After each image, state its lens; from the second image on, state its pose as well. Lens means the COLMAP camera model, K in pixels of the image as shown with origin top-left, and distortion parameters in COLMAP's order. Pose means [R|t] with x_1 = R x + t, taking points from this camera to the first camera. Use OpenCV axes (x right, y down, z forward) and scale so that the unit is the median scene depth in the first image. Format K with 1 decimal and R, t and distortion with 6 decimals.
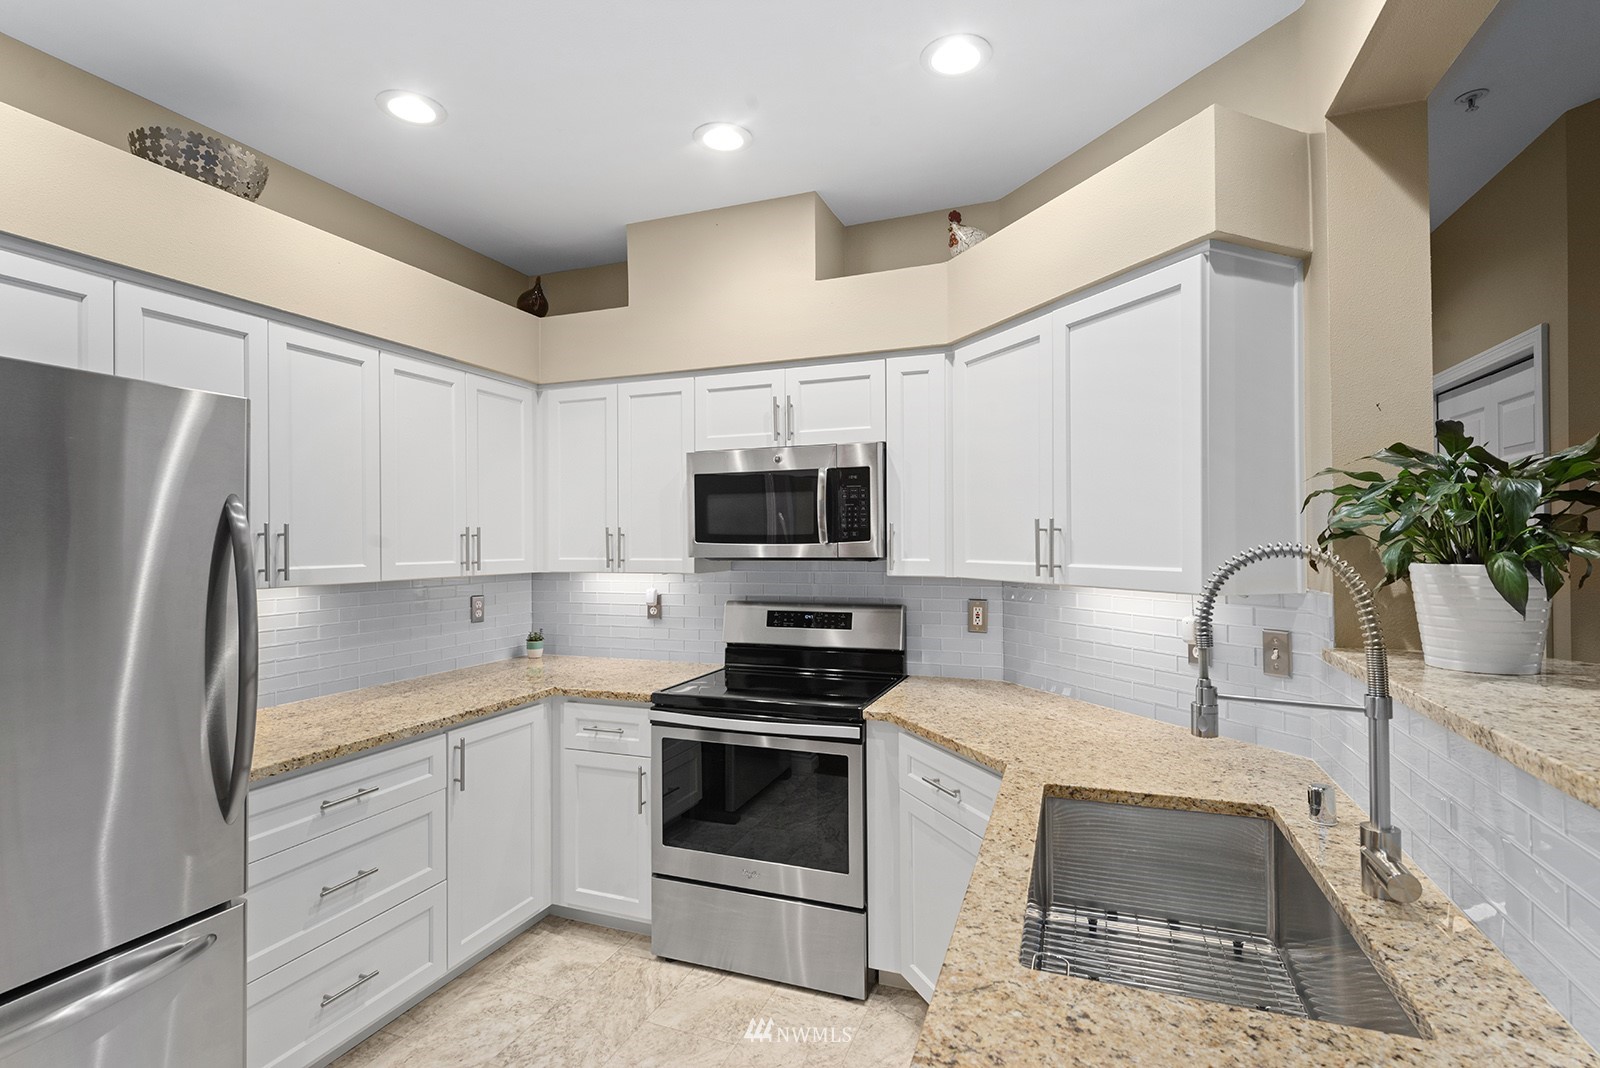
lens RADIAL K [[767.4, 0, 793.8], [0, 767.4, 540.0], [0, 0, 1]] dist [0.011895, -0.000261]
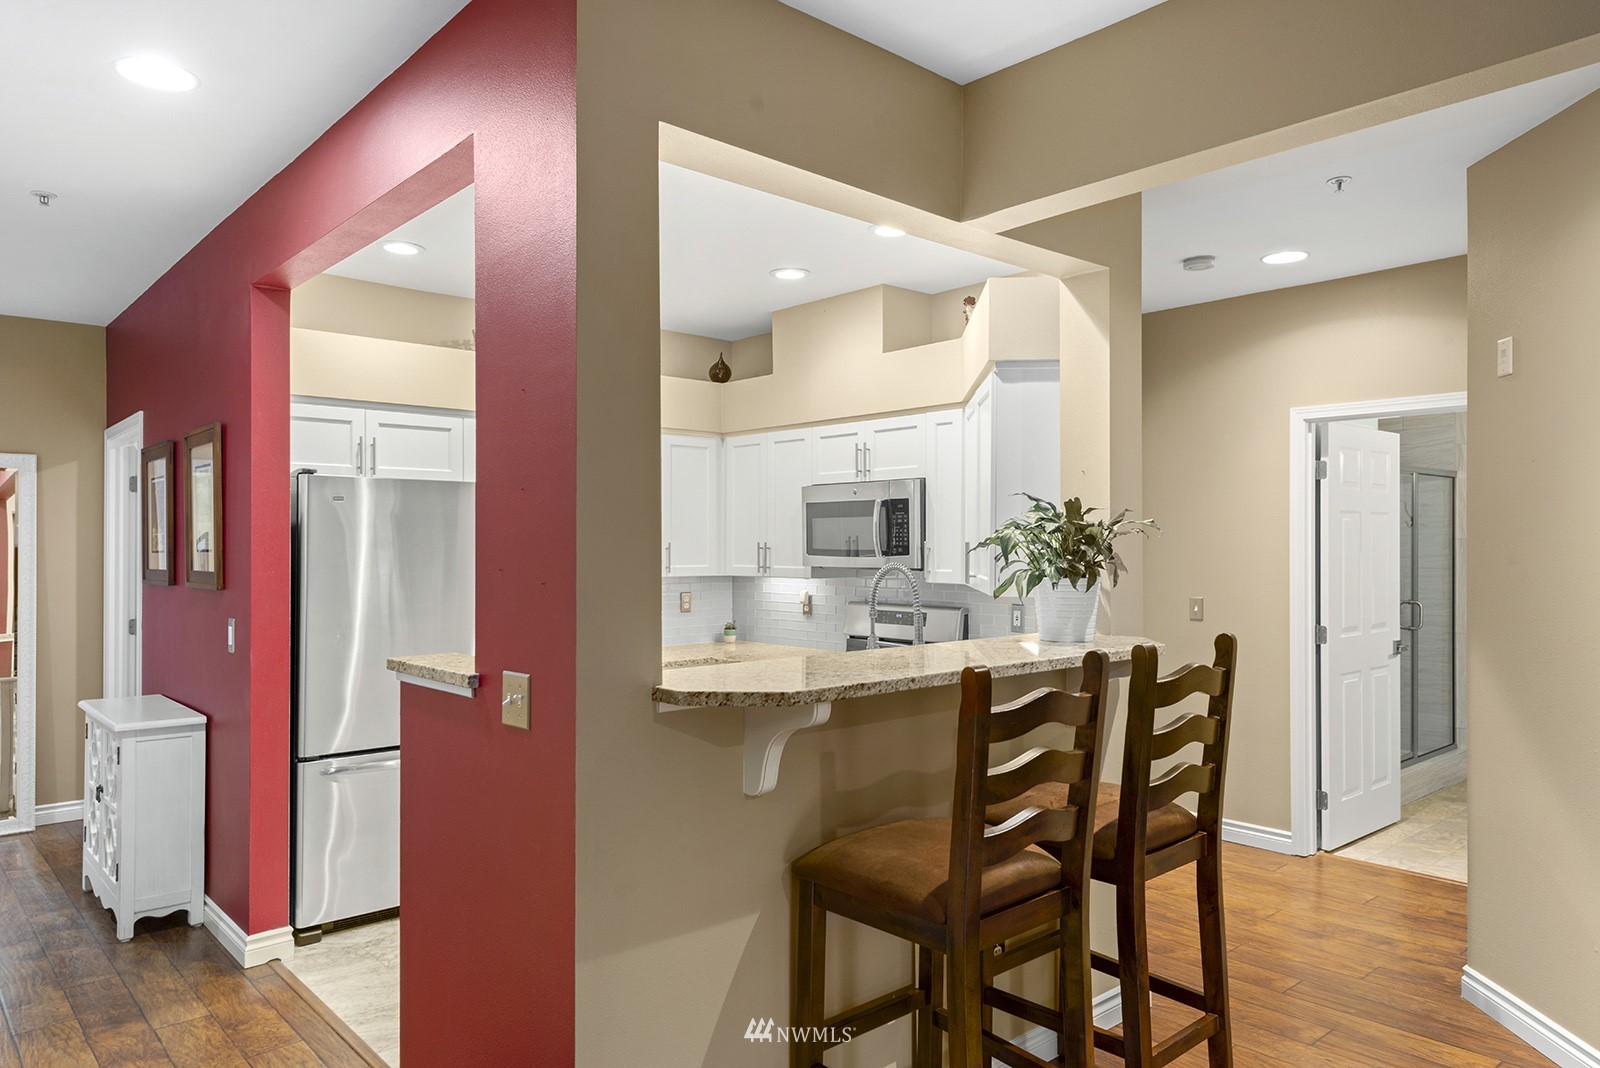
lens RADIAL K [[1044.0, 0, 817.5], [0, 1044.0, 538.9], [0, 0, 1]] dist [0.004253, 0.000931]
pose [[0.895192, 0.002396, -0.445674, 0.719569], [-0.002395, 0.999997, 0.000565, -0.026398], [0.445674, 0.000561, 0.895195, -0.623528]]
